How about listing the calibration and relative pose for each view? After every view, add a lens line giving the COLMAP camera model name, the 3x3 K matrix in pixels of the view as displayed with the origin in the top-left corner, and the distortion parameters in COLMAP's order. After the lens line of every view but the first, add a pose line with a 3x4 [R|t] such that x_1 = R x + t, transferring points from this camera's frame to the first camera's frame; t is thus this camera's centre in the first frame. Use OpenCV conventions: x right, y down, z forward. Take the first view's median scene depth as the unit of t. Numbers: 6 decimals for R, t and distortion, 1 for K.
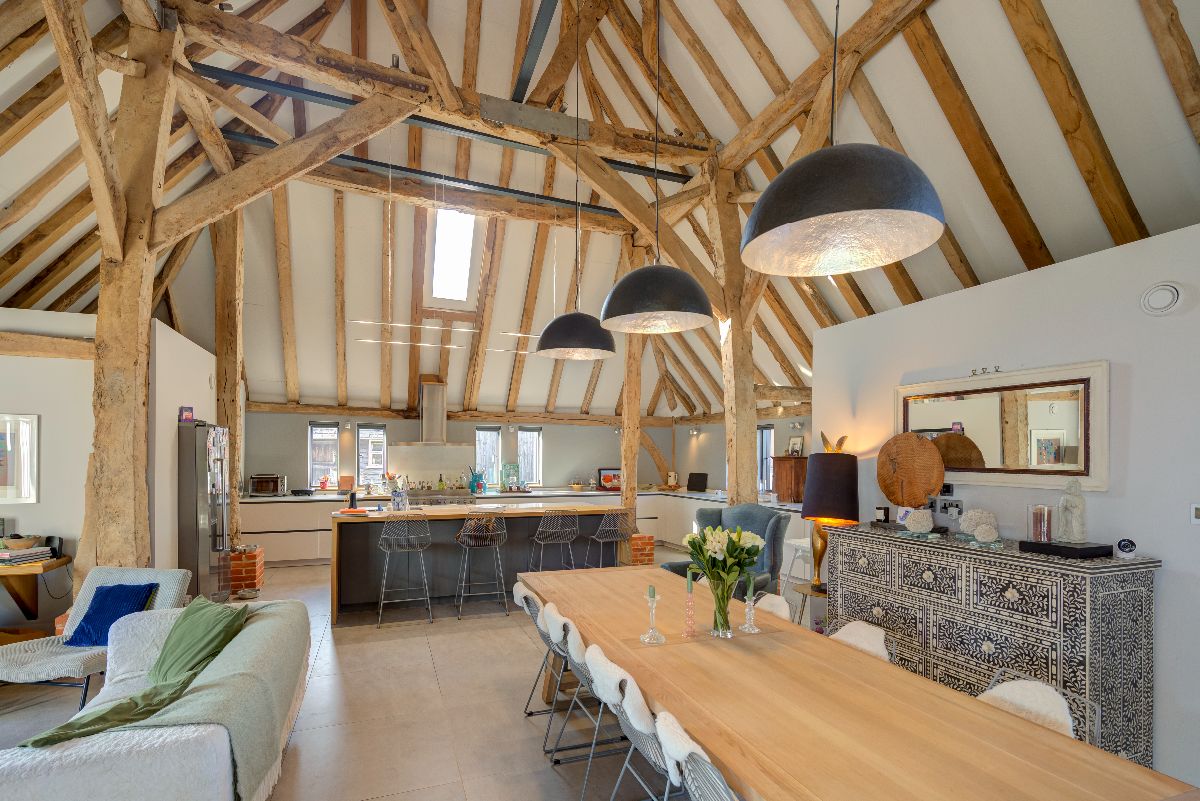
lens RADIAL K [[575.0, 0, 623.6], [0, 575.0, 460.1], [0, 0, 1]] dist [0.002152, -0.002292]
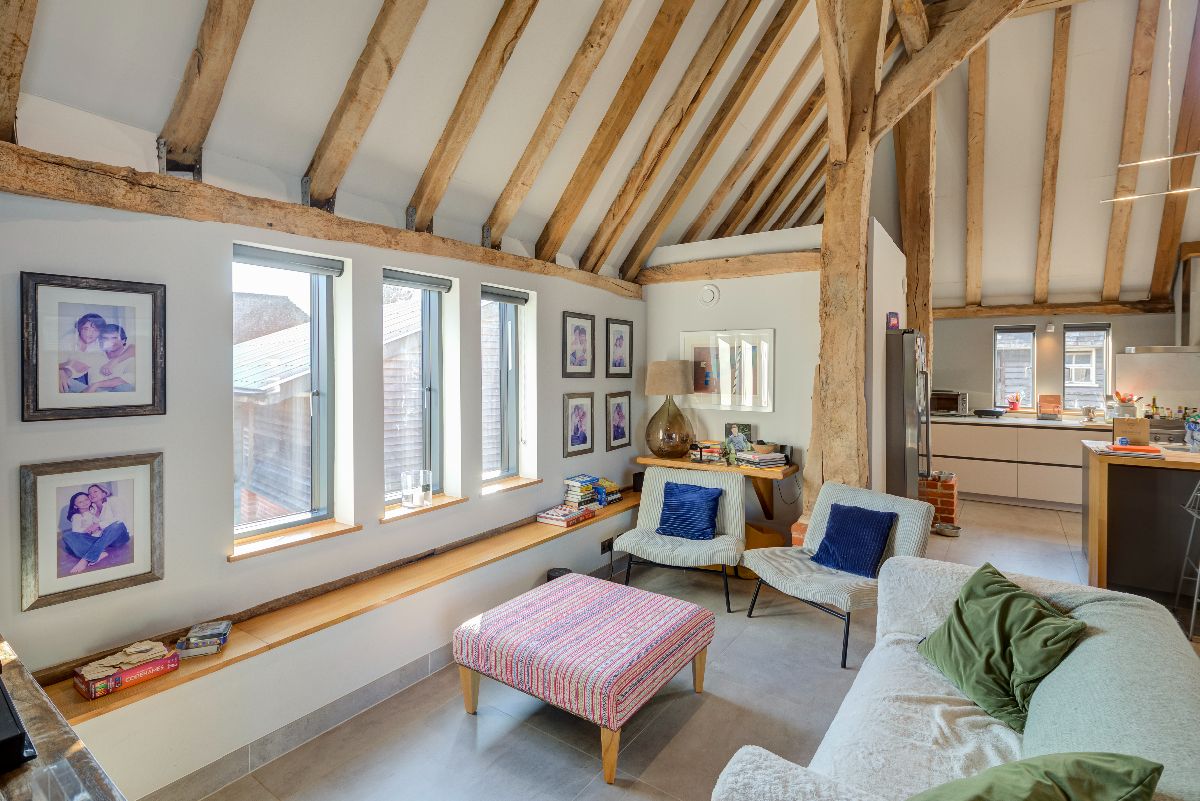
lens RADIAL K [[575.0, 0, 605.2], [0, 575.0, 377.4], [0, 0, 1]] dist [0.002152, -0.002292]
pose [[0.549582, 0.004790, -0.835426, -0.254500], [-0.004098, 0.999987, 0.003037, 0.007785], [0.835430, 0.001754, 0.549595, 0.129213]]
